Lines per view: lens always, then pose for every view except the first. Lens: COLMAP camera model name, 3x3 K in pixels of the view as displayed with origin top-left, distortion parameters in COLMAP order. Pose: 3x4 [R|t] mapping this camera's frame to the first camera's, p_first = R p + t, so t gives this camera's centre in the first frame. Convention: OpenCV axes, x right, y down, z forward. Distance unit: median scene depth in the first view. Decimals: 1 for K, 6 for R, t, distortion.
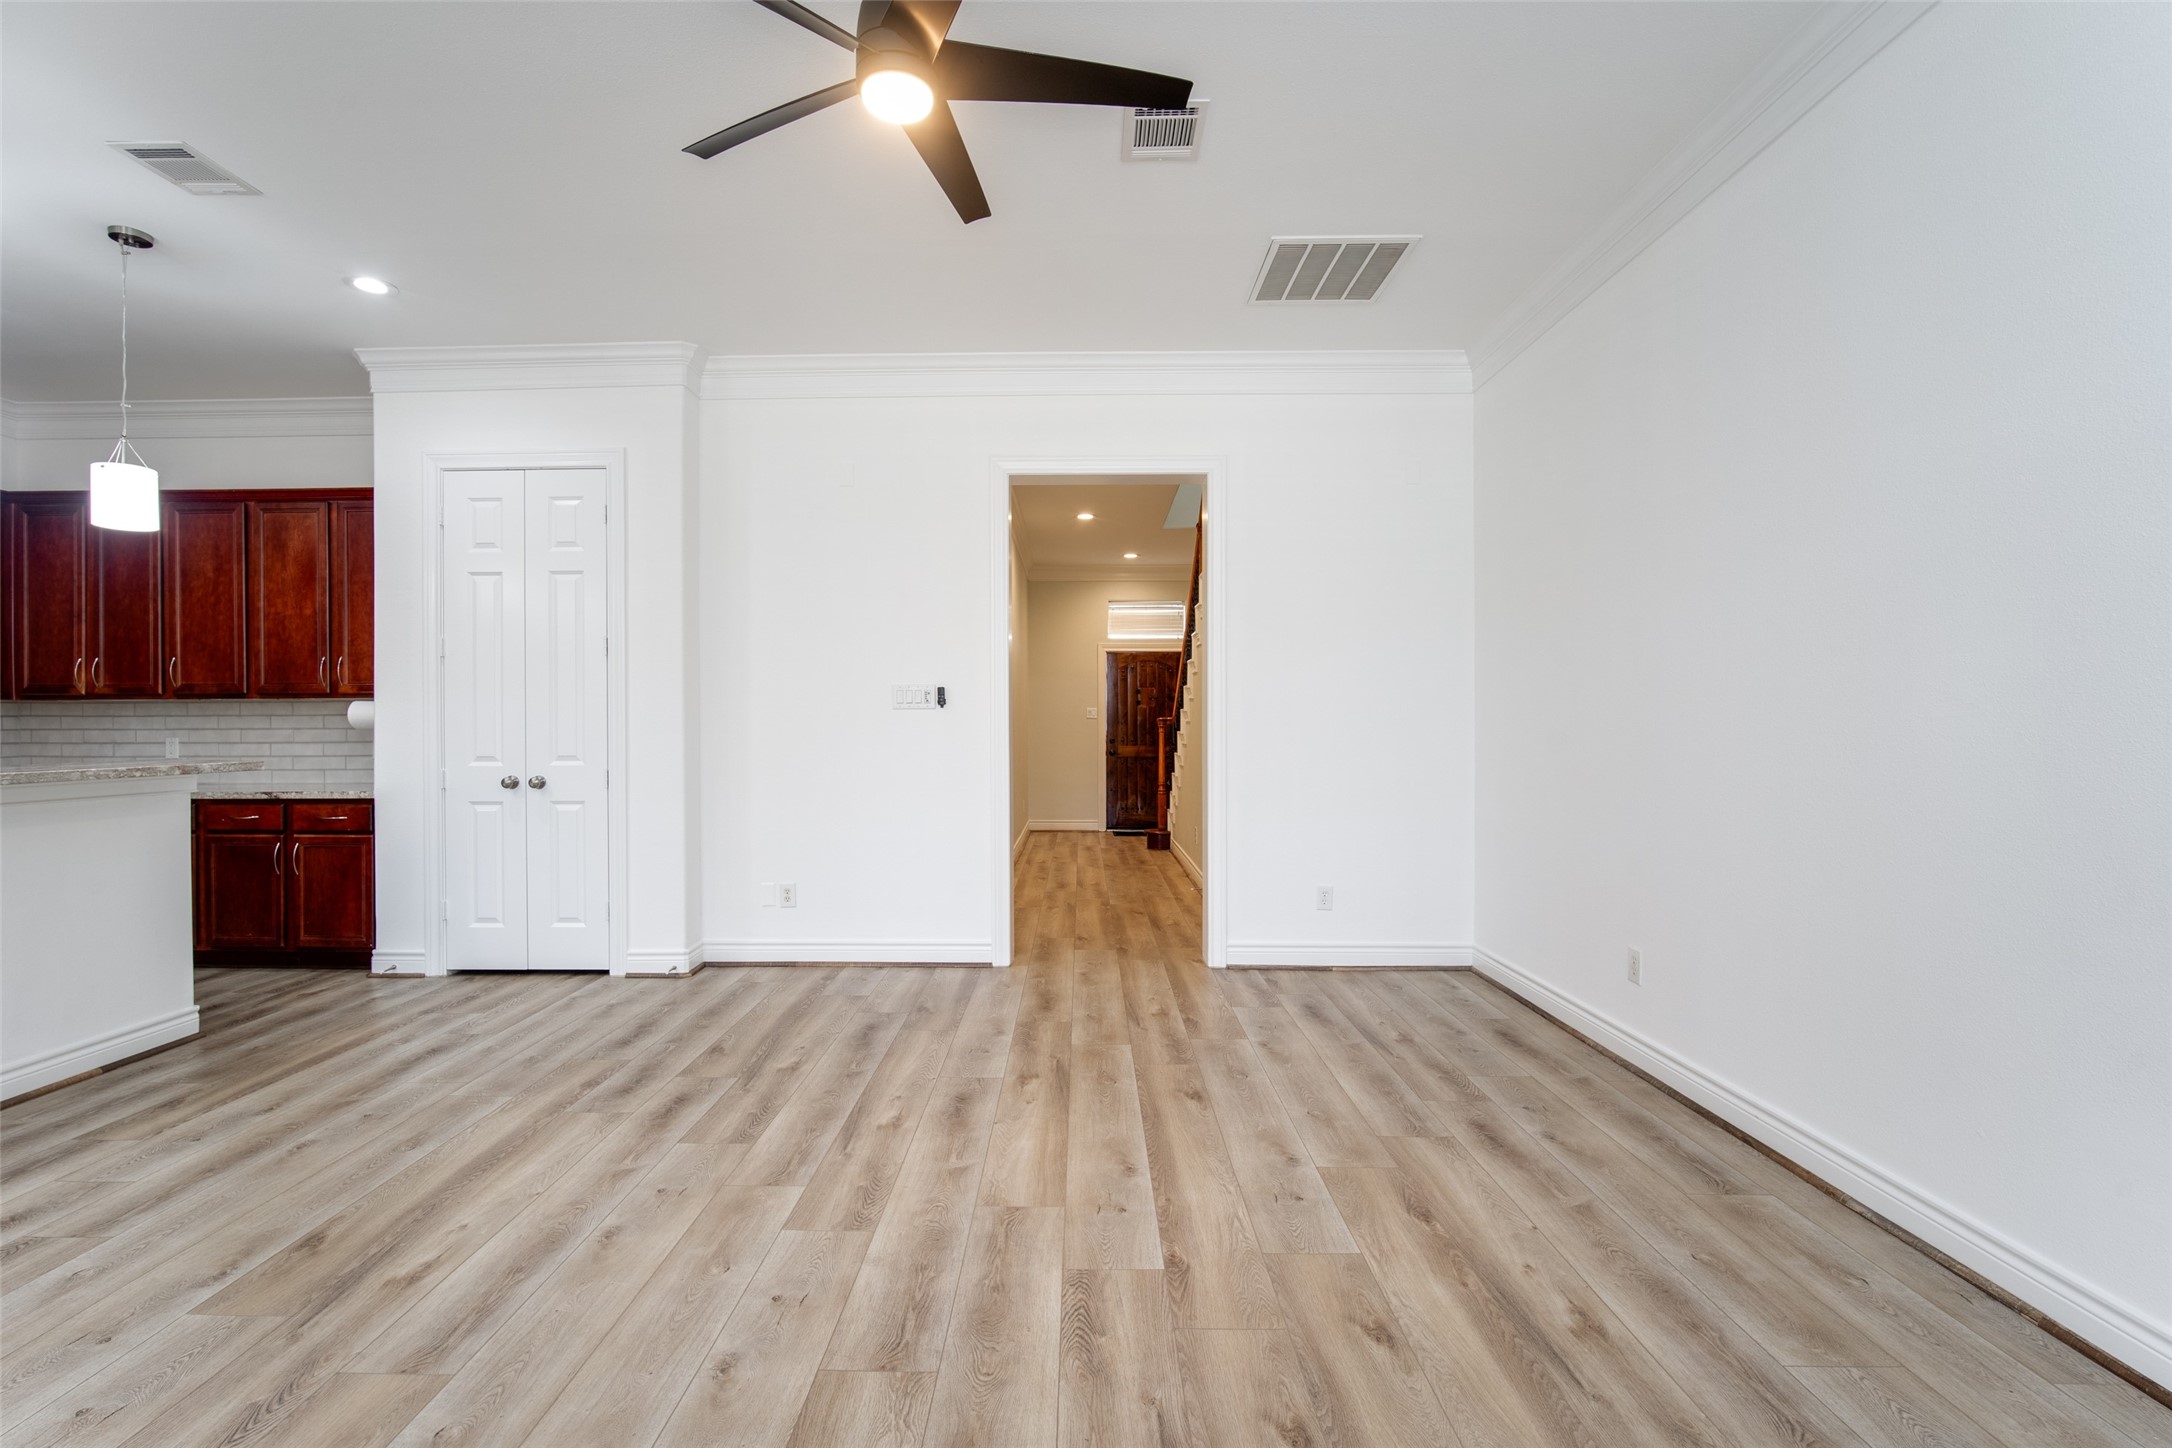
lens RADIAL K [[970.4, 0, 1074.8], [0, 970.4, 719.8], [0, 0, 1]] dist [-0.012355, 0.003749]
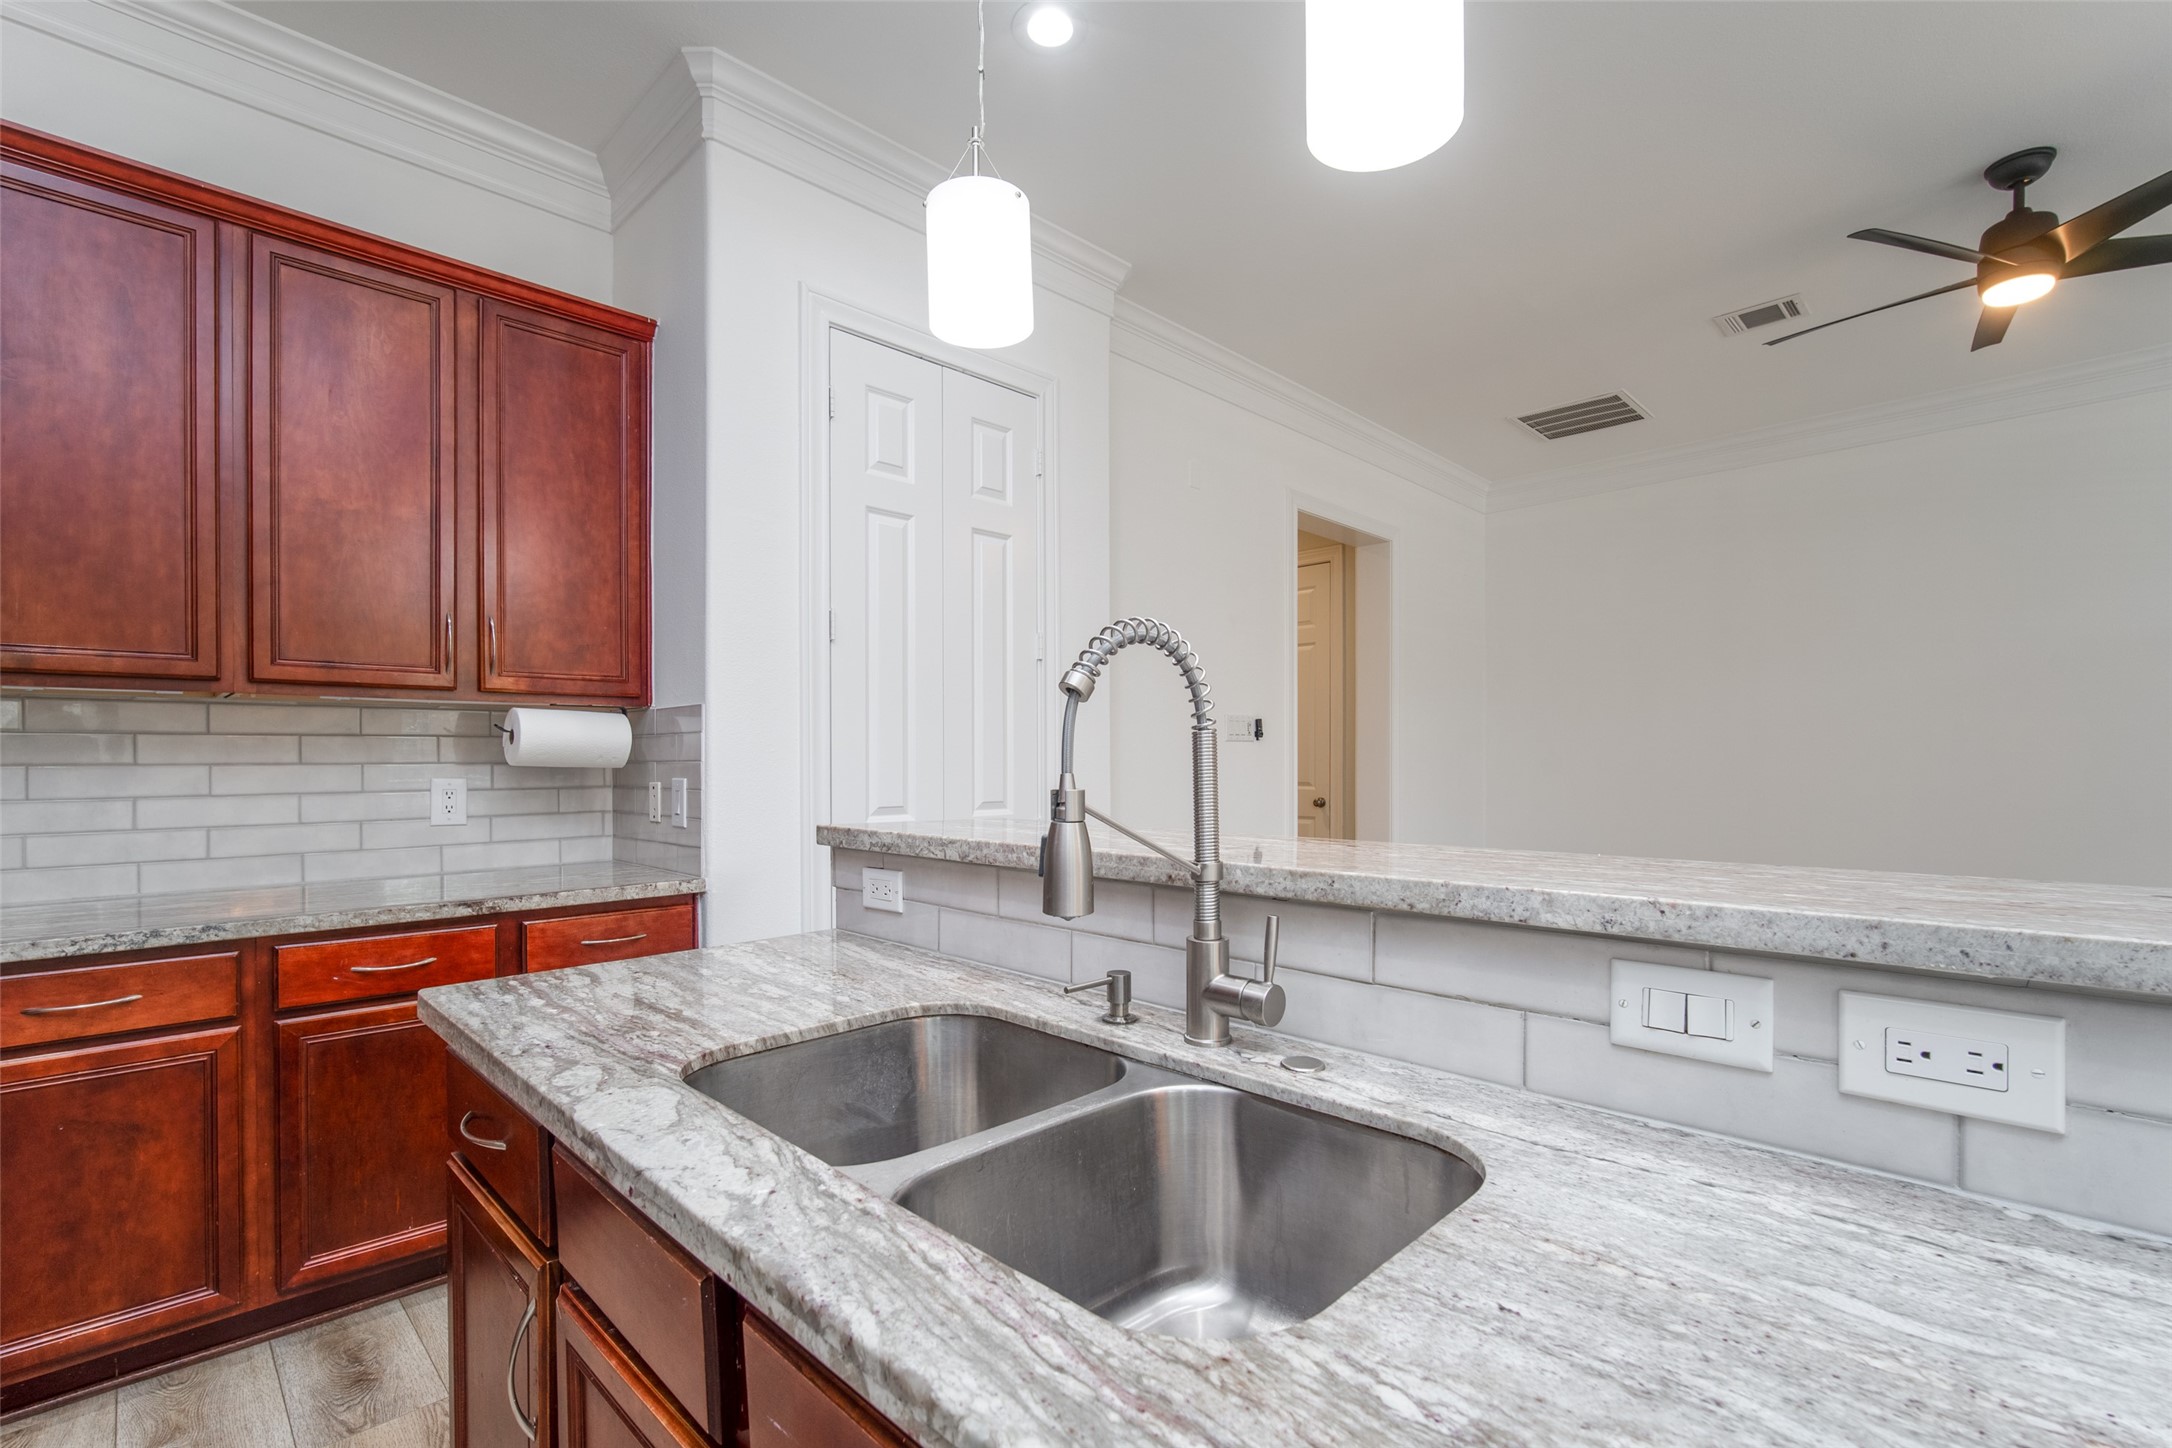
lens RADIAL K [[970.4, 0, 1095.2], [0, 970.4, 763.3], [0, 0, 1]] dist [-0.012355, 0.003749]
pose [[0.691438, -0.001003, 0.722435, -1.191994], [-0.001346, 0.999996, 0.002676, 0.010136], [-0.722434, -0.002822, 0.691434, 0.578434]]
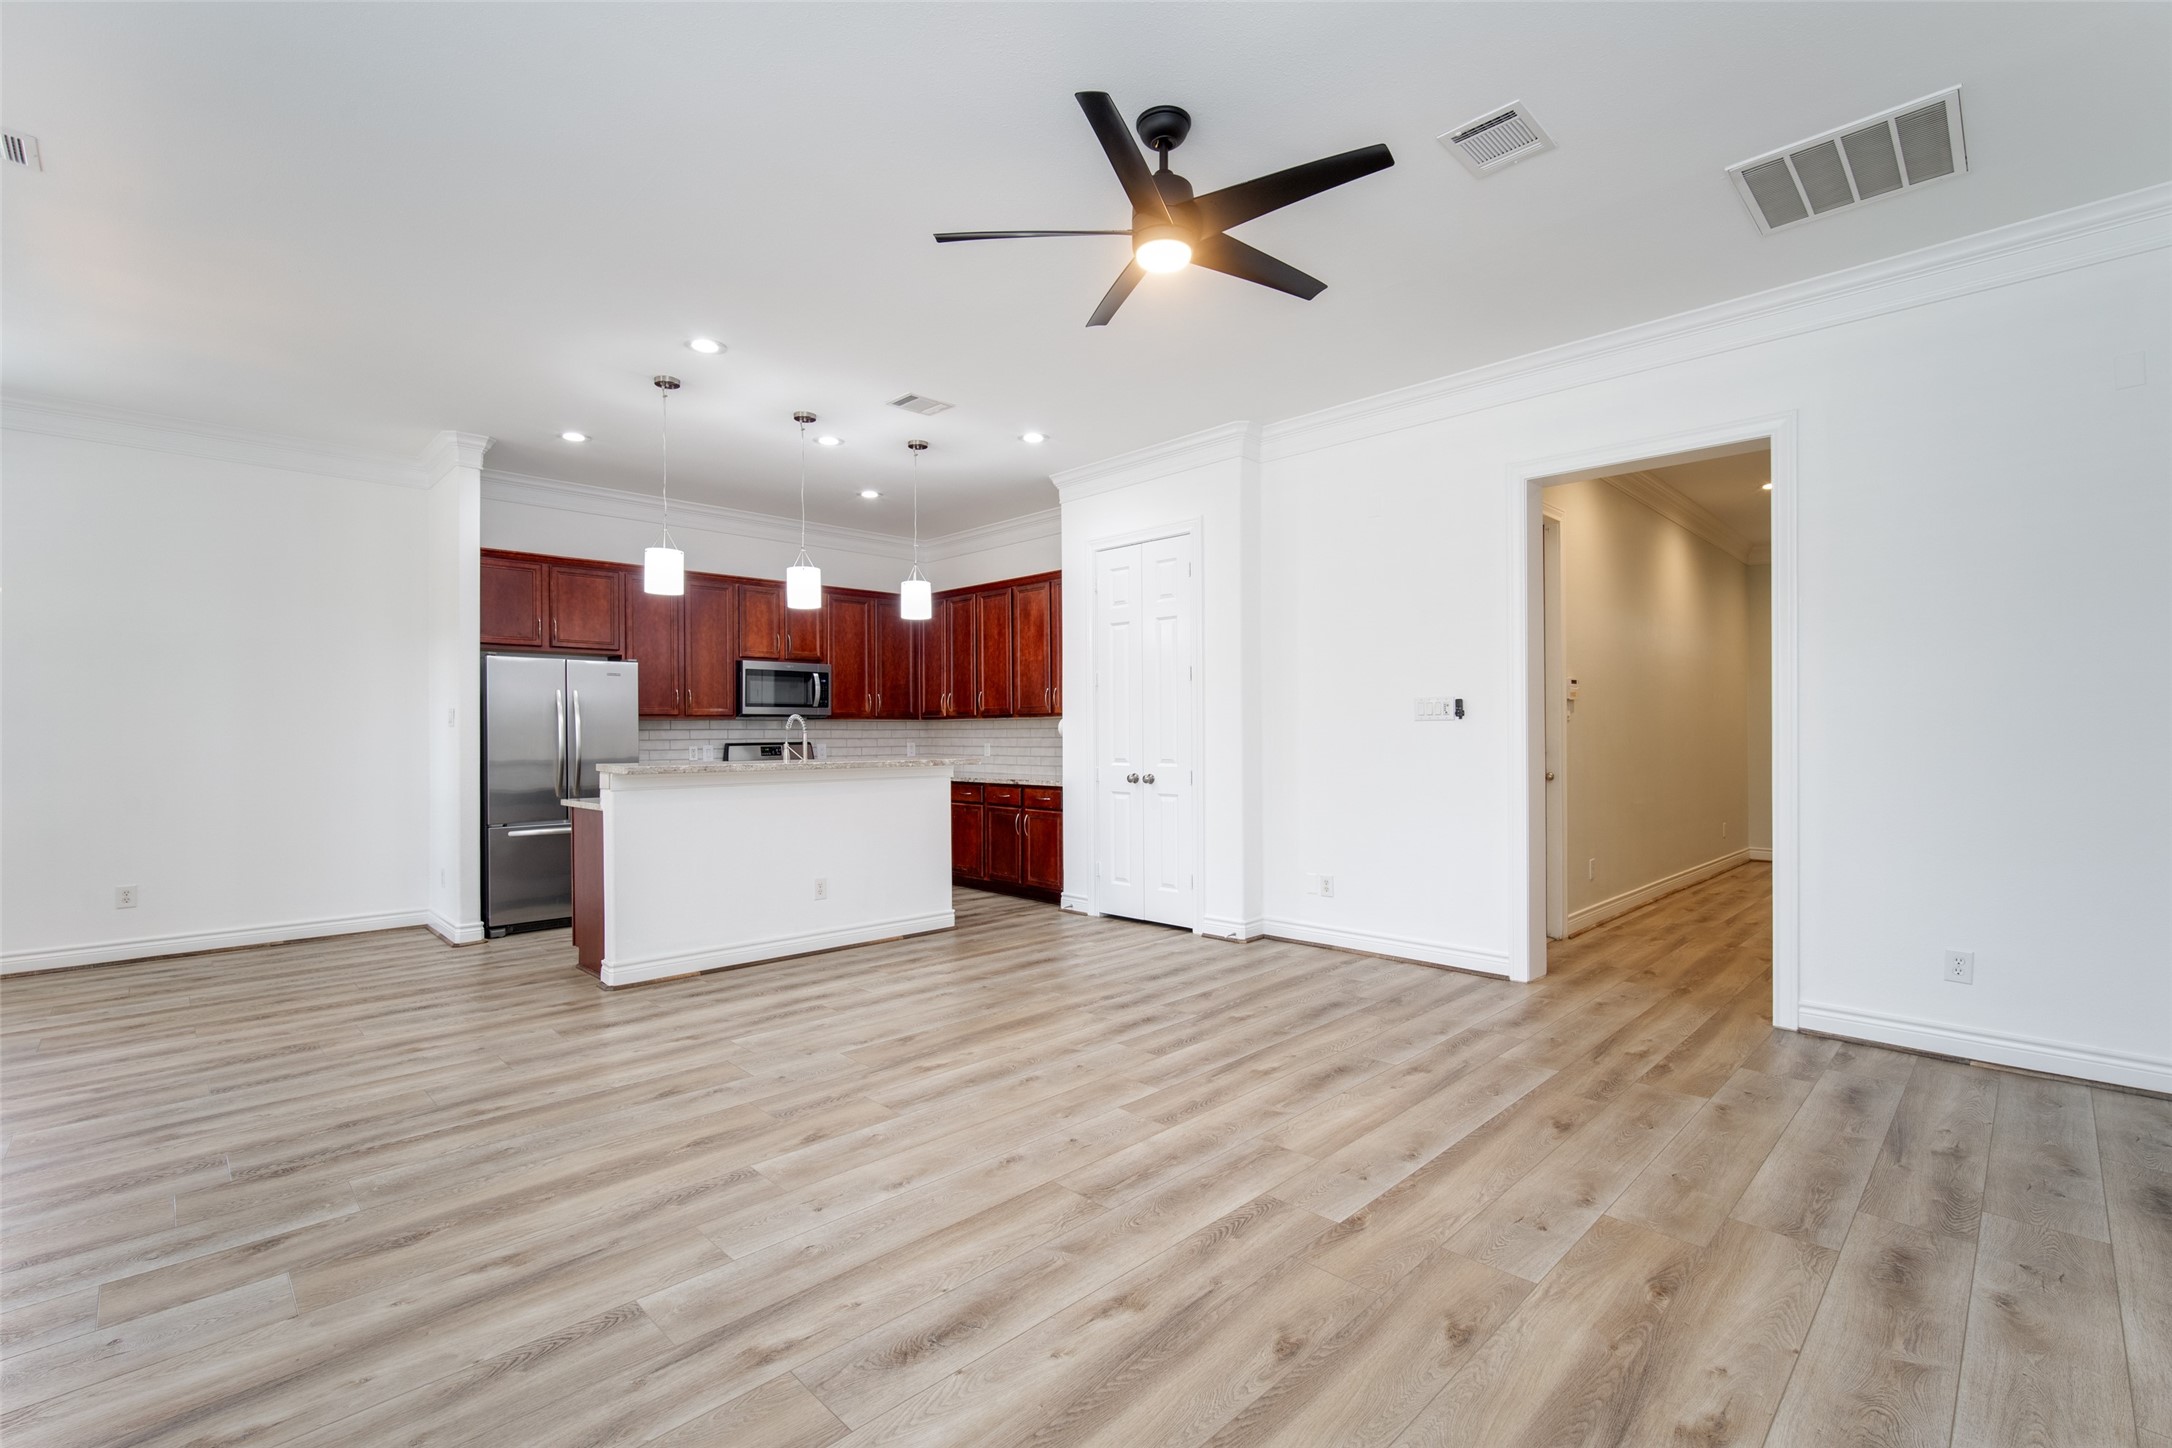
lens RADIAL K [[970.4, 0, 1103.3], [0, 970.4, 728.3], [0, 0, 1]] dist [-0.012355, 0.003749]
pose [[0.722569, -0.003524, -0.691290, 0.378790], [0.003038, 0.999994, -0.001922, -0.002377], [0.691292, -0.000712, 0.722575, 0.000441]]
